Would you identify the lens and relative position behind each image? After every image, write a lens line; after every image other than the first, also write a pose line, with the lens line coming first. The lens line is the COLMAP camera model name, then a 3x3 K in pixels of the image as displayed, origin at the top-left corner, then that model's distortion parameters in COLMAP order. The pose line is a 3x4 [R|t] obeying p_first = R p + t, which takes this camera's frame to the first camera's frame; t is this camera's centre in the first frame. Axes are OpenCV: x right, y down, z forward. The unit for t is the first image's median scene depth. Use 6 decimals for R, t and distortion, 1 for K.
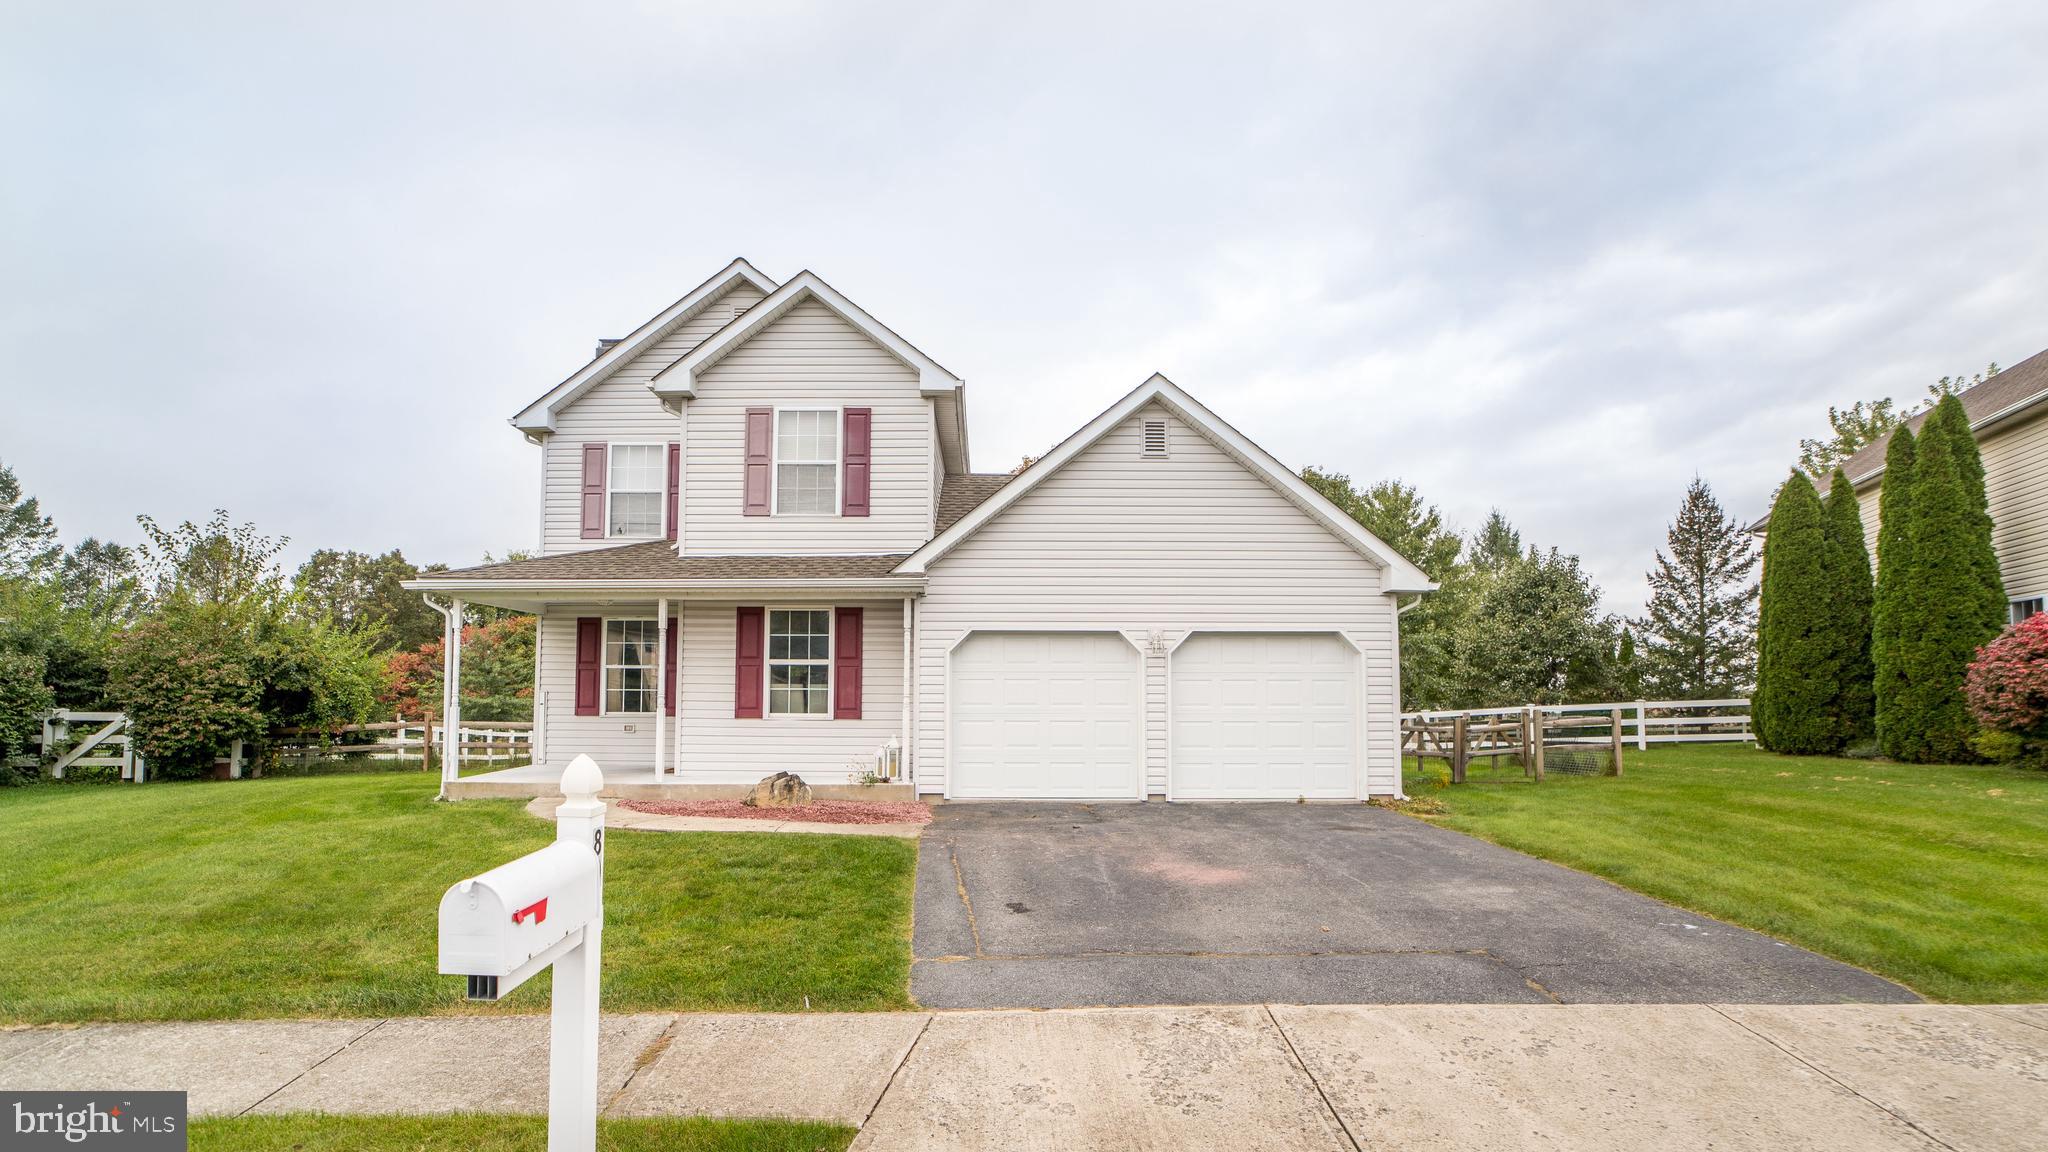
lens RADIAL K [[876.1, 0, 1020.8], [0, 876.1, 660.5], [0, 0, 1]] dist [-0.016910, 0.000063]
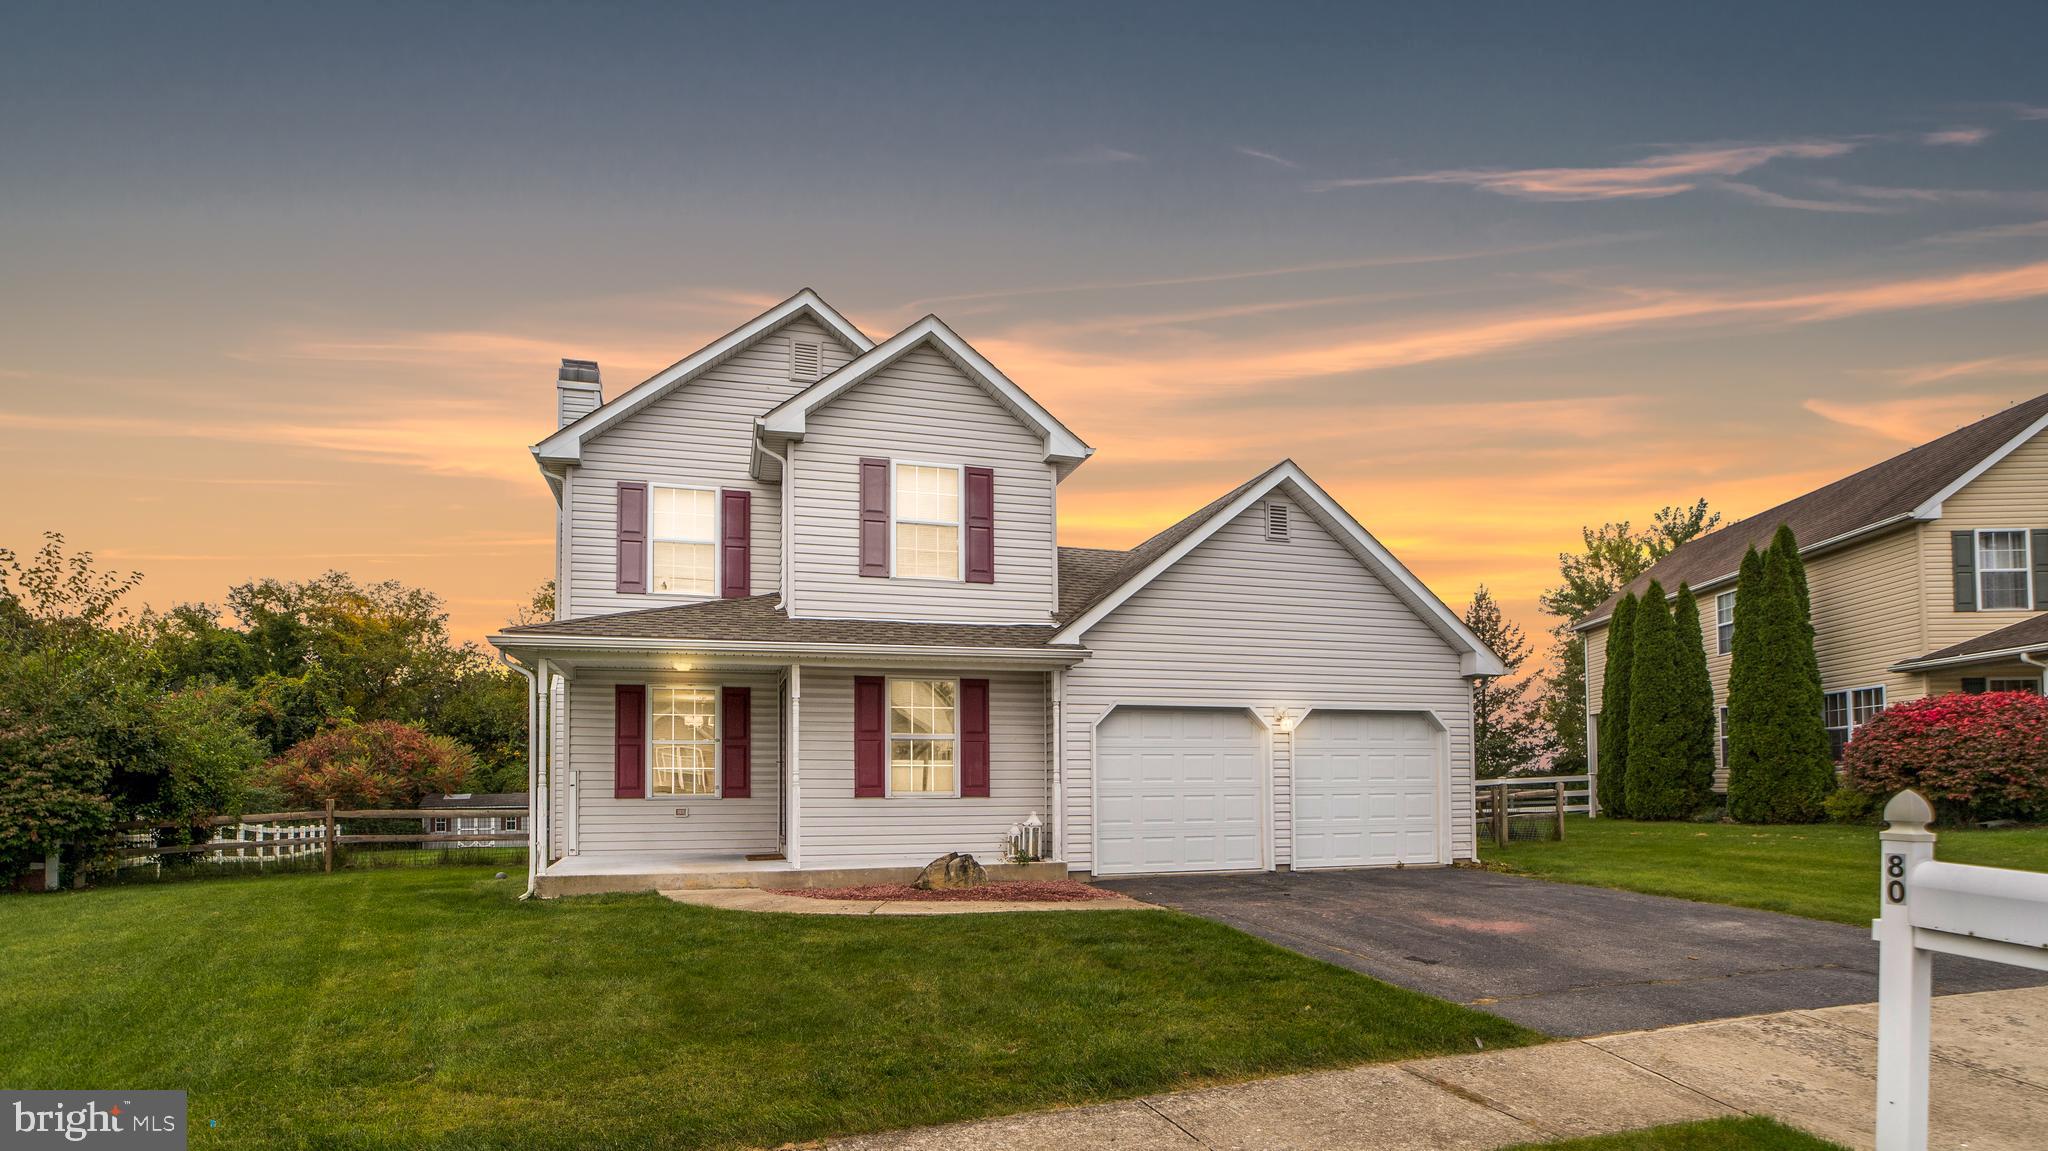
lens RADIAL K [[915.5, 0, 1031.8], [0, 915.5, 759.2], [0, 0, 1]] dist [-0.017779, 0.000060]
pose [[0.965173, -0.001620, 0.261606, -0.392979], [-0.002605, 0.999872, 0.015802, 0.010321], [-0.261598, -0.015933, 0.965045, 0.027077]]
